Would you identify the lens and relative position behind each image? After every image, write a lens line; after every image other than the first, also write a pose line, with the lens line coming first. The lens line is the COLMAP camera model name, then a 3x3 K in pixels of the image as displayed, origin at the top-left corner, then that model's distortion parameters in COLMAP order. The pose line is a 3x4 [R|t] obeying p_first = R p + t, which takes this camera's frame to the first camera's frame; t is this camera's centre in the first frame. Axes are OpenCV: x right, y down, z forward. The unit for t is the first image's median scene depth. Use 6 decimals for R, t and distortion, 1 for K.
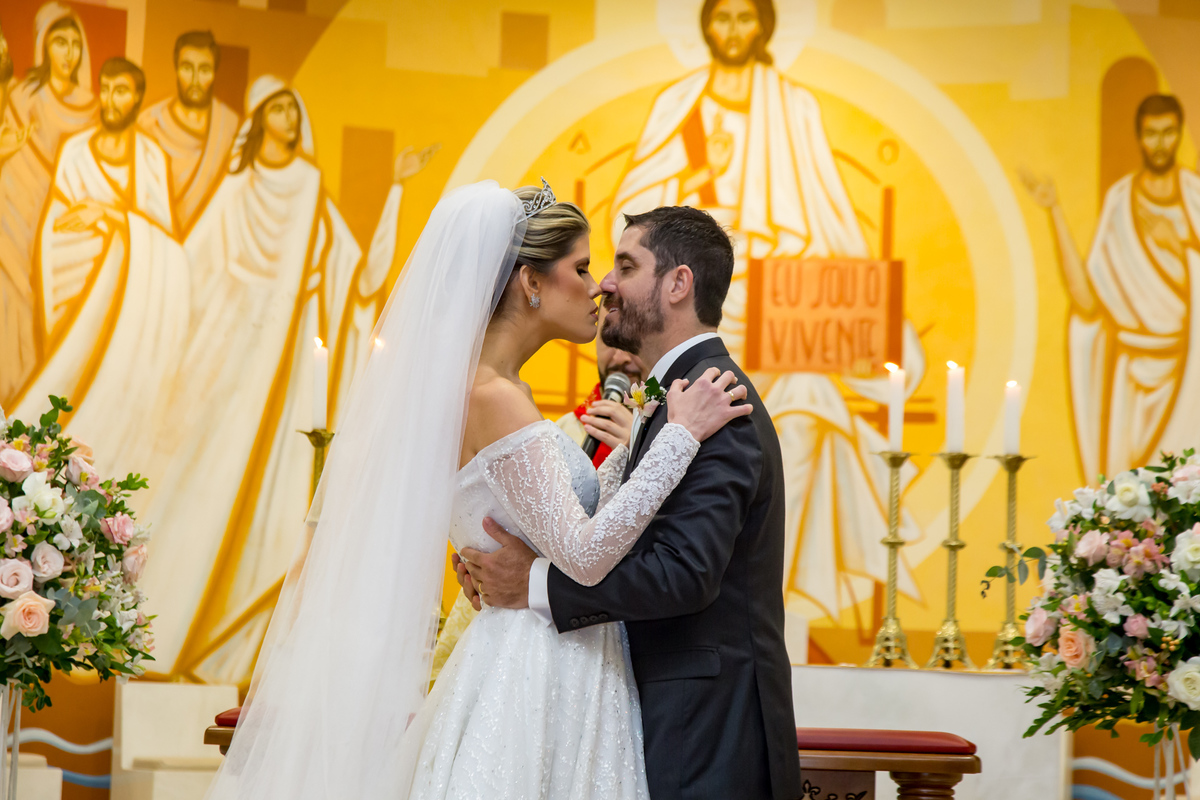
lens RADIAL K [[3235.1, 0, 600.0], [0, 3235.1, 400.0], [0, 0, 1]] dist [0.016356, 0.190504]
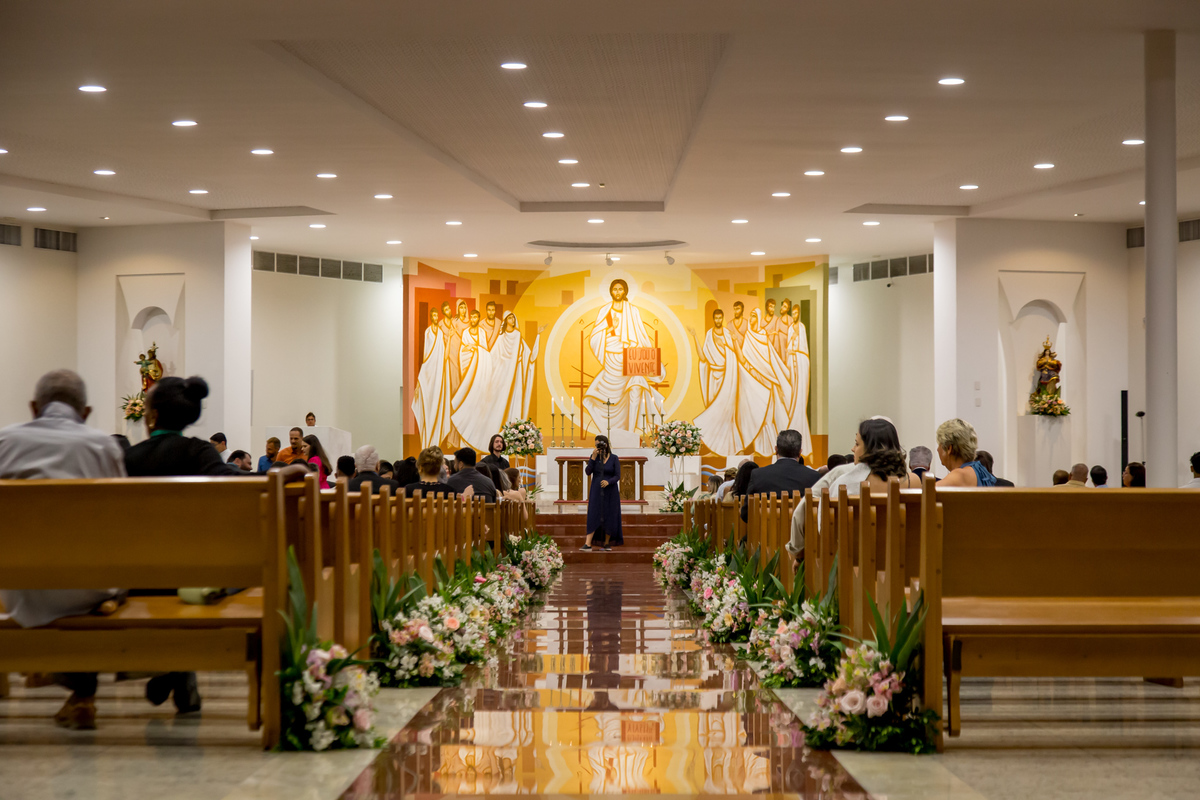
lens RADIAL K [[2638.2, 0, 600.0], [0, 2638.2, 400.0], [0, 0, 1]] dist [0.274856, 0.435234]
pose [[0.999083, -0.035547, 0.023873, -0.069101], [0.033820, 0.997027, 0.069230, -0.219222], [-0.026263, -0.068359, 0.997315, -2.446987]]
